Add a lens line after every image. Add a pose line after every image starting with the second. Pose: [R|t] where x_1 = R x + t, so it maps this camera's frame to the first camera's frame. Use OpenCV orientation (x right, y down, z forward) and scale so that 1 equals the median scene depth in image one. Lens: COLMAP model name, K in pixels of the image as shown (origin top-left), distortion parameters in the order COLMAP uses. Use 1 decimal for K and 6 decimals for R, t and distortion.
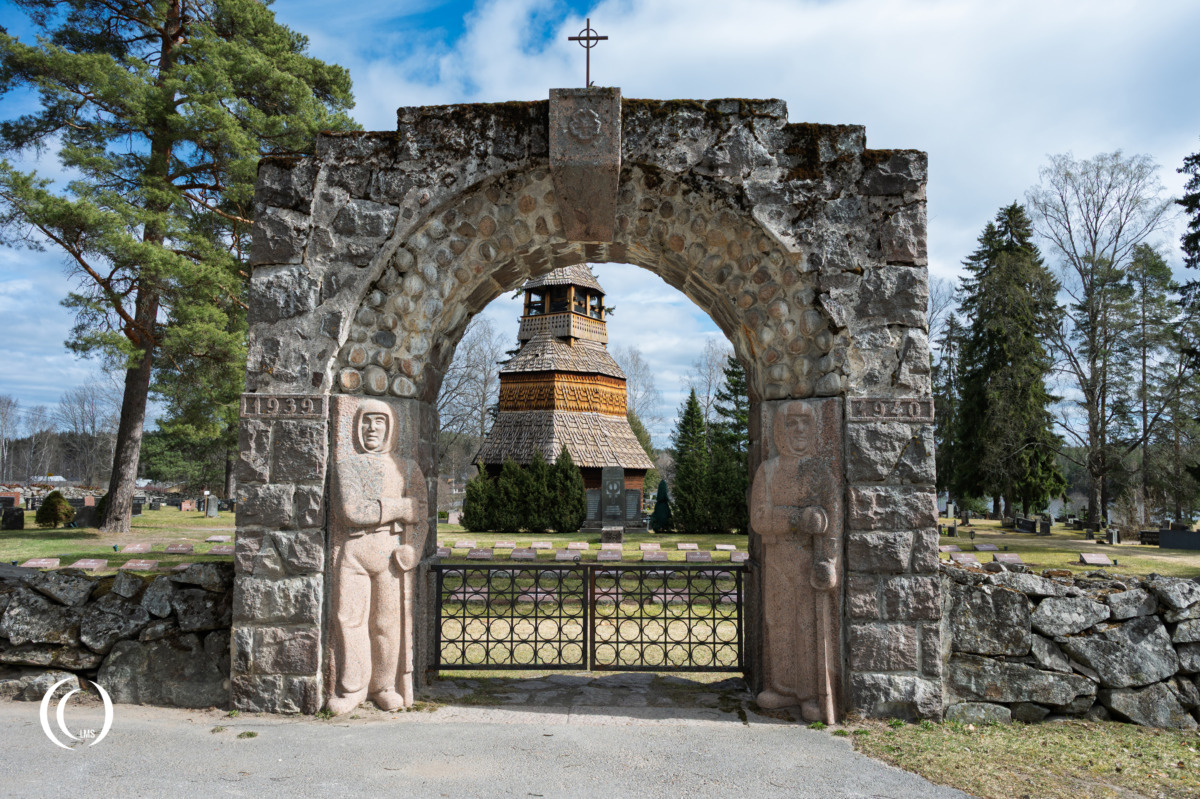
lens RADIAL K [[721.8, 0, 623.6], [0, 721.8, 396.4], [0, 0, 1]] dist [-0.000367, 0.000964]
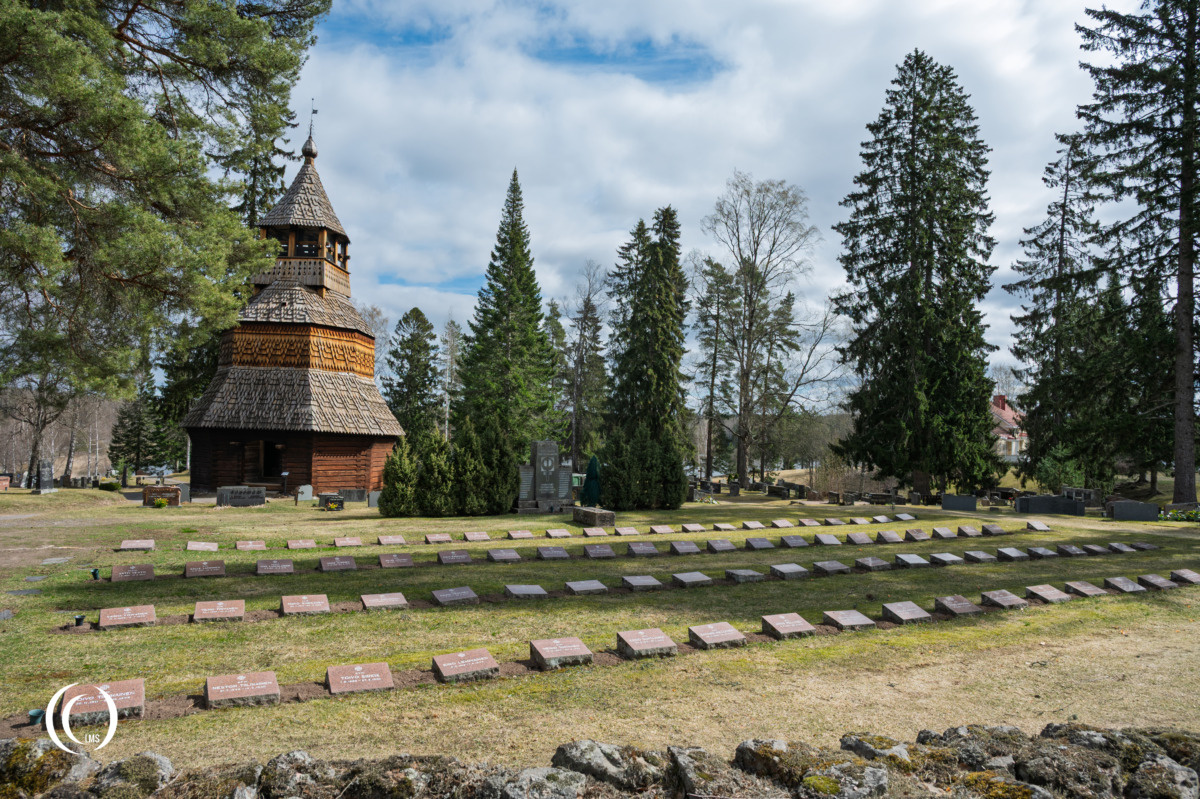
lens RADIAL K [[709.7, 0, 600.0], [0, 709.7, 399.5], [0, 0, 1]] dist [-0.000915, 0.000597]
pose [[0.896380, 0.038132, 0.441643, -2.152176], [-0.062458, 0.997219, 0.040666, -0.008780], [-0.438864, -0.064036, 0.896269, 0.823100]]
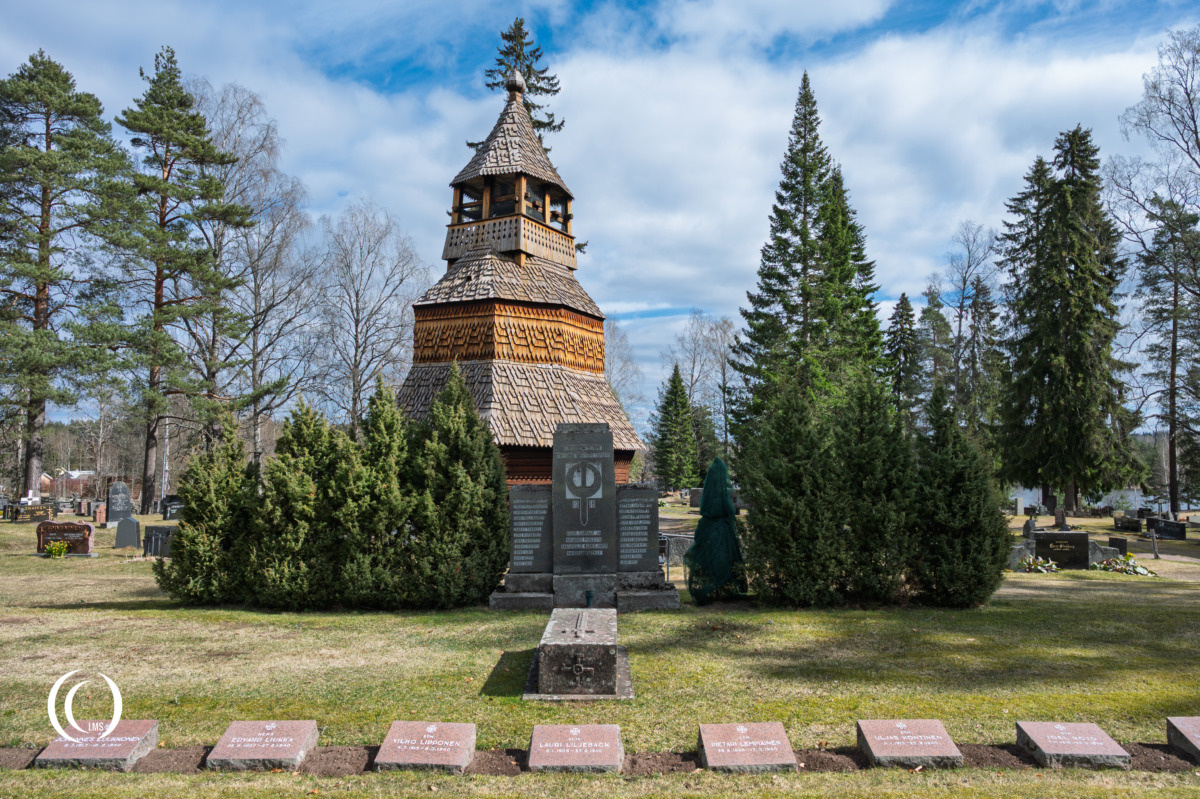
lens RADIAL K [[834.0, 0, 607.4], [0, 834.0, 376.5], [0, 0, 1]] dist [-0.009068, 0.002156]
pose [[0.999921, -0.002040, 0.012374, -0.043768], [0.001982, 0.999987, 0.004703, 0.417209], [-0.012383, -0.004678, 0.999912, 3.373809]]
